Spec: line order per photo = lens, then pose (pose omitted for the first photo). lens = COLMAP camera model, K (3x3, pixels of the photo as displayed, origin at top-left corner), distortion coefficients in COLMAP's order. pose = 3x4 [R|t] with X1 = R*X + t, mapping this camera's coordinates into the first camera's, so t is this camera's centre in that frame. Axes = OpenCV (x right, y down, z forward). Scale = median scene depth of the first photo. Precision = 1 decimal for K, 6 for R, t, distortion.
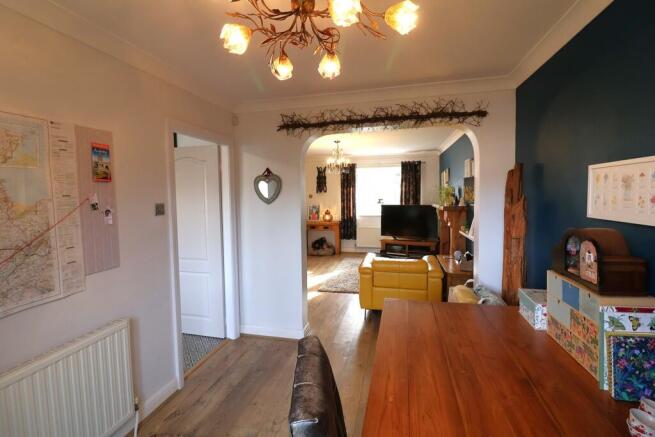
lens RADIAL K [[303.9, 0, 329.3], [0, 303.9, 216.1], [0, 0, 1]] dist [0.000128, -0.001243]
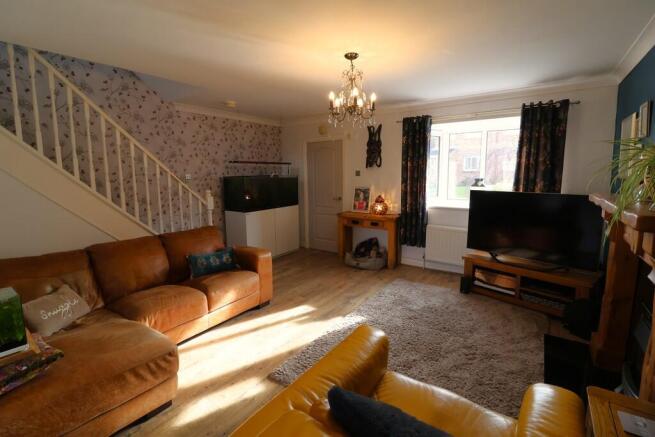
lens RADIAL K [[303.9, 0, 329.4], [0, 303.9, 209.6], [0, 0, 1]] dist [0.000128, -0.001243]
pose [[0.925298, 0.052886, -0.375534, 0.135208], [-0.033863, 0.997795, 0.057081, -0.023466], [0.377725, -0.040101, 0.925049, 0.391787]]
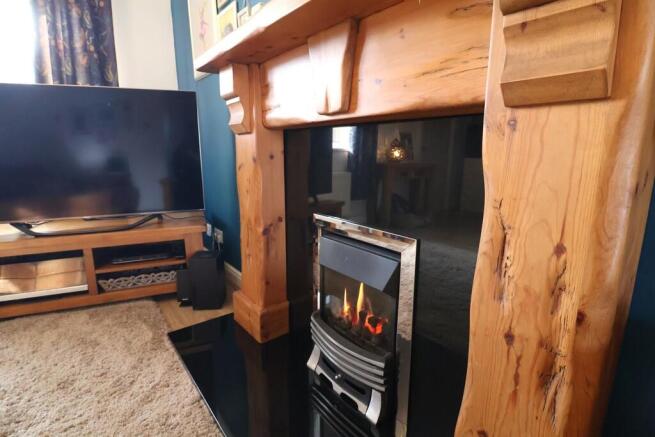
lens RADIAL K [[325.9, 0, 326.4], [0, 325.9, 211.8], [0, 0, 1]] dist [-0.022978, -0.001805]
pose [[0.624583, -0.135533, 0.769108, 0.159636], [0.052242, 0.989871, 0.132011, 0.036896], [-0.779209, -0.042272, 0.625337, 0.610735]]
